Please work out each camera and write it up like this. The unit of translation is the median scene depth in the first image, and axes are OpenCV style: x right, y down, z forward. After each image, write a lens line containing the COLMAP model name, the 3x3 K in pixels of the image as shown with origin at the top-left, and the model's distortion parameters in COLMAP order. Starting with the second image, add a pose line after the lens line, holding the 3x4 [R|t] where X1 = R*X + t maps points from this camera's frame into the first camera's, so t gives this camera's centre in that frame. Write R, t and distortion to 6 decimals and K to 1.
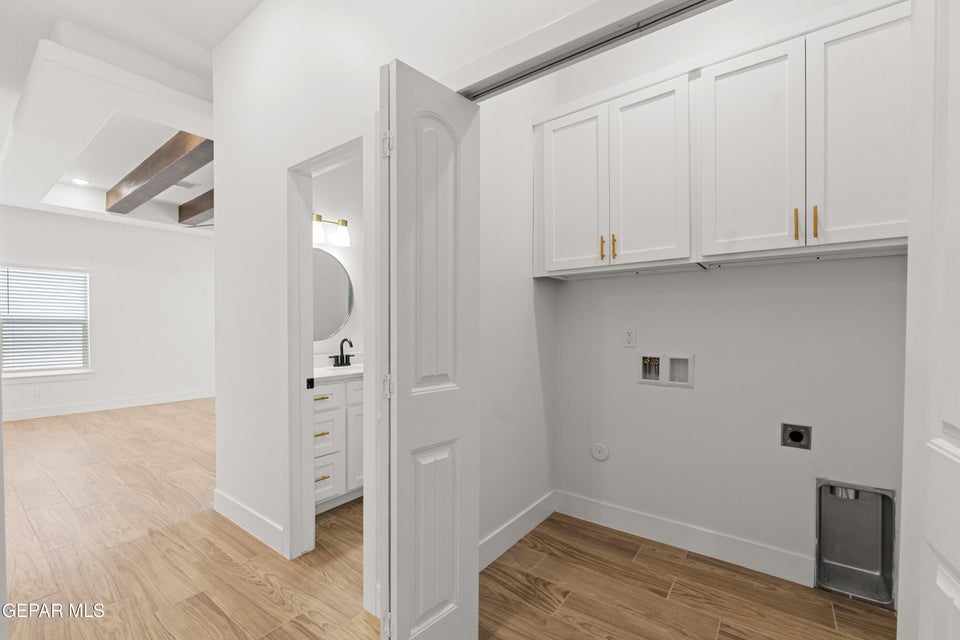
lens RADIAL K [[405.1, 0, 476.4], [0, 405.1, 327.1], [0, 0, 1]] dist [-0.009743, 0.000771]
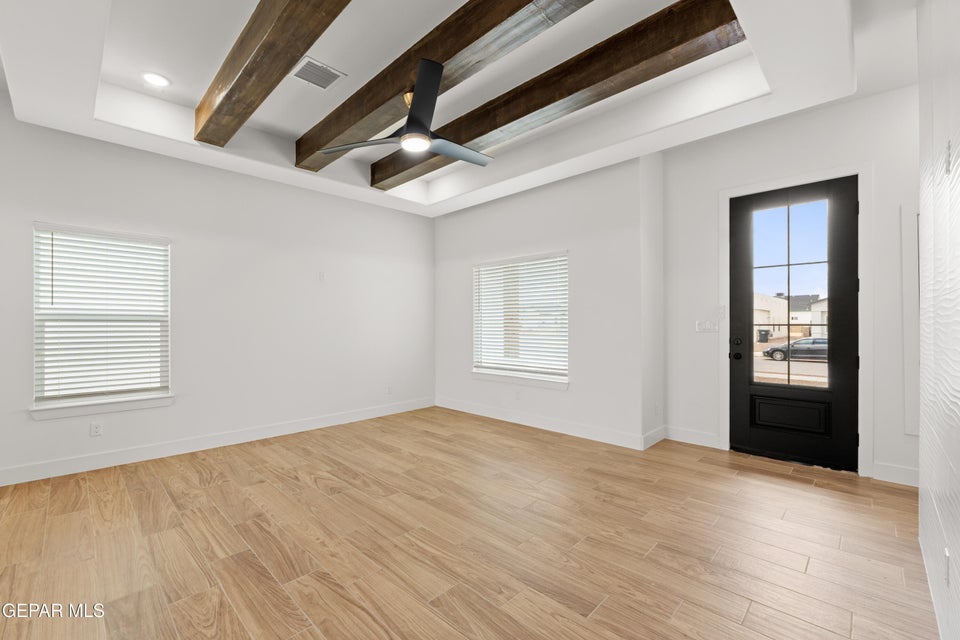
lens RADIAL K [[405.1, 0, 474.3], [0, 405.1, 322.4], [0, 0, 1]] dist [-0.009743, 0.000771]
pose [[0.990535, 0.001060, -0.137259, -0.469257], [-0.002544, 0.999940, -0.010637, -0.000832], [0.137240, 0.010886, 0.990478, 0.513220]]
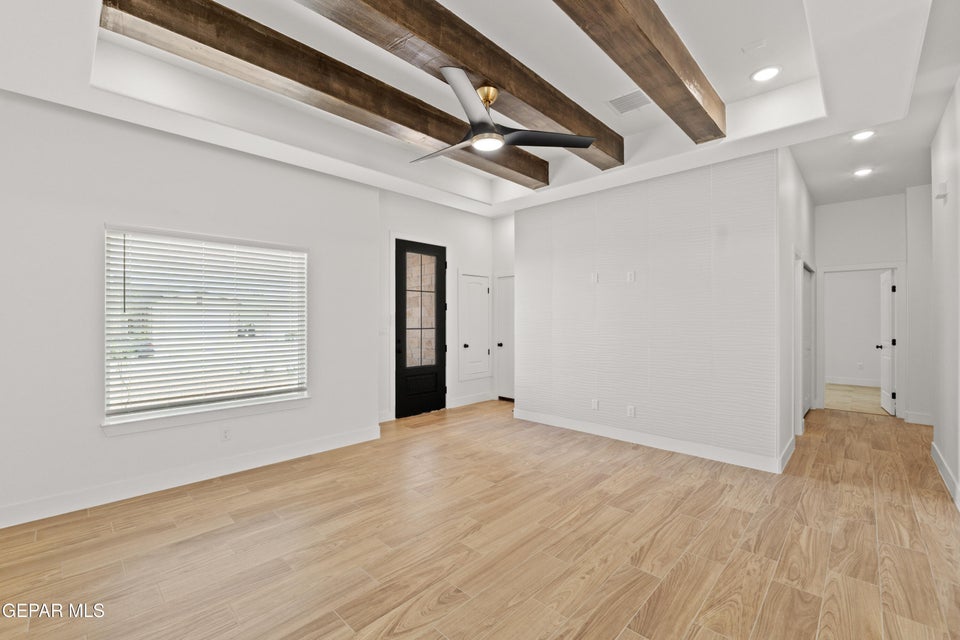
lens RADIAL K [[405.1, 0, 473.4], [0, 405.1, 318.3], [0, 0, 1]] dist [-0.009743, 0.000771]
pose [[0.130594, 0.006287, 0.991416, -1.173685], [0.008981, 0.999931, -0.007524, -0.025772], [-0.991395, 0.009887, 0.130529, 1.027690]]
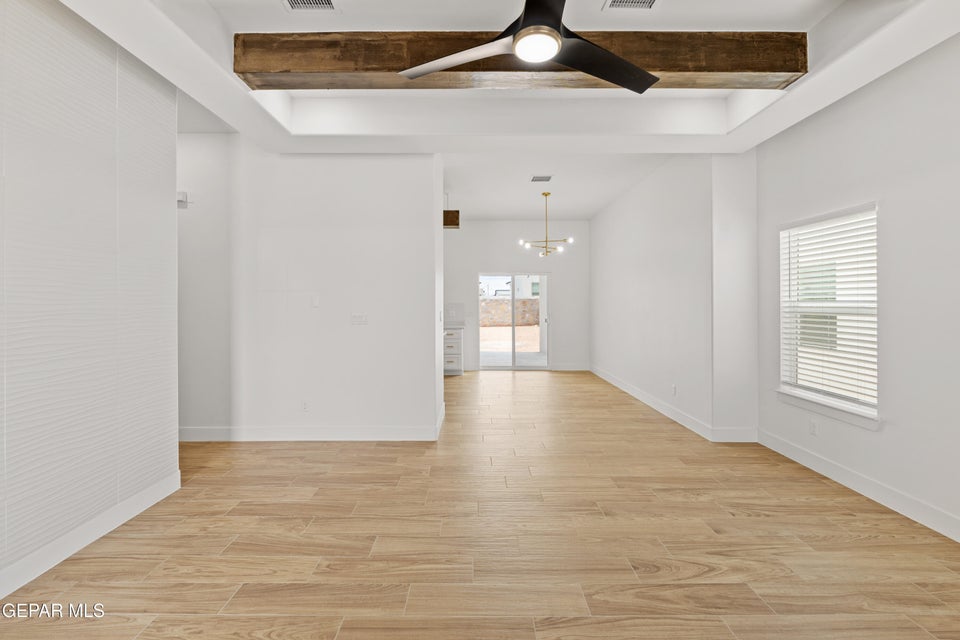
lens RADIAL K [[405.1, 0, 475.6], [0, 405.1, 302.2], [0, 0, 1]] dist [-0.009743, 0.000771]
pose [[-0.800023, 0.000384, -0.599969, -0.364261], [-0.001274, 0.999996, 0.002339, -0.030695], [0.599968, 0.002636, -0.800020, 1.342389]]
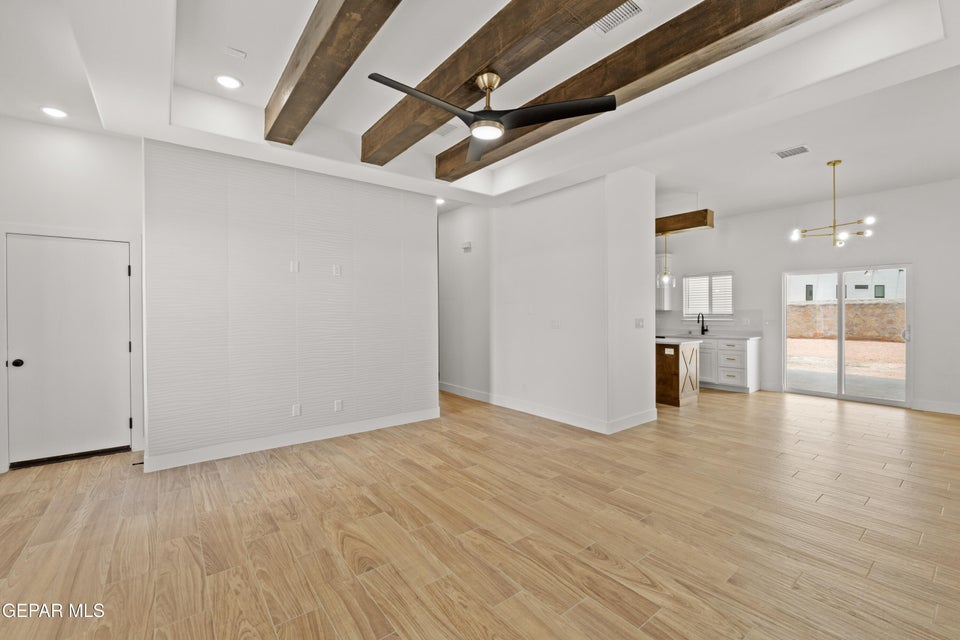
lens RADIAL K [[405.1, 0, 477.4], [0, 405.1, 314.3], [0, 0, 1]] dist [-0.009743, 0.000771]
pose [[-0.964761, 0.005766, 0.263064, -0.759250], [0.009143, 0.999891, 0.011614, -0.032084], [-0.262968, 0.013610, -0.964709, 1.595951]]
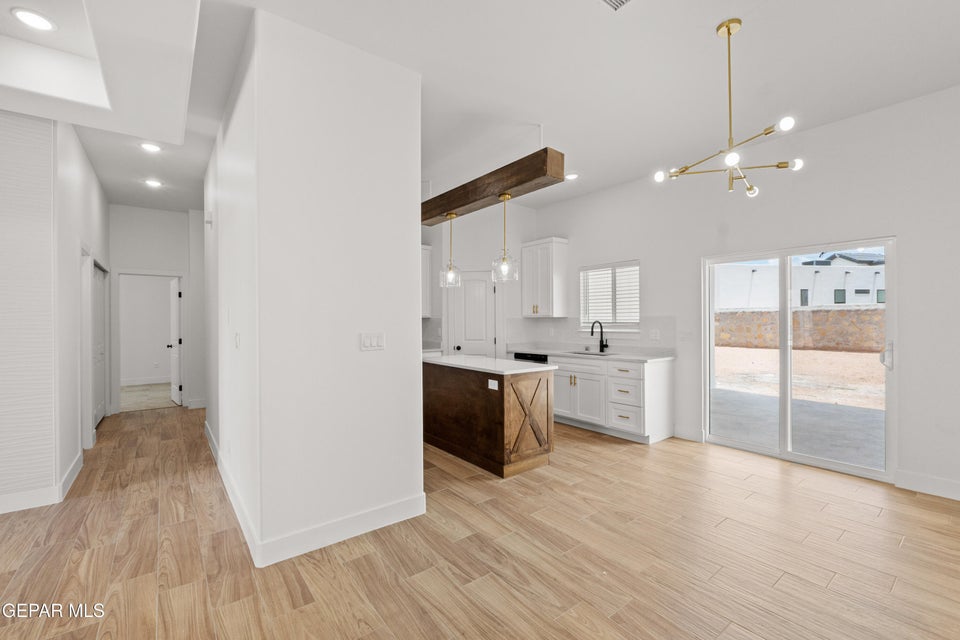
lens RADIAL K [[405.1, 0, 475.5], [0, 405.1, 320.9], [0, 0, 1]] dist [-0.009743, 0.000771]
pose [[-0.961863, 0.006655, 0.273452, -1.168848], [0.009872, 0.999897, 0.010388, -0.026012], [-0.273355, 0.012692, -0.961829, 0.994010]]
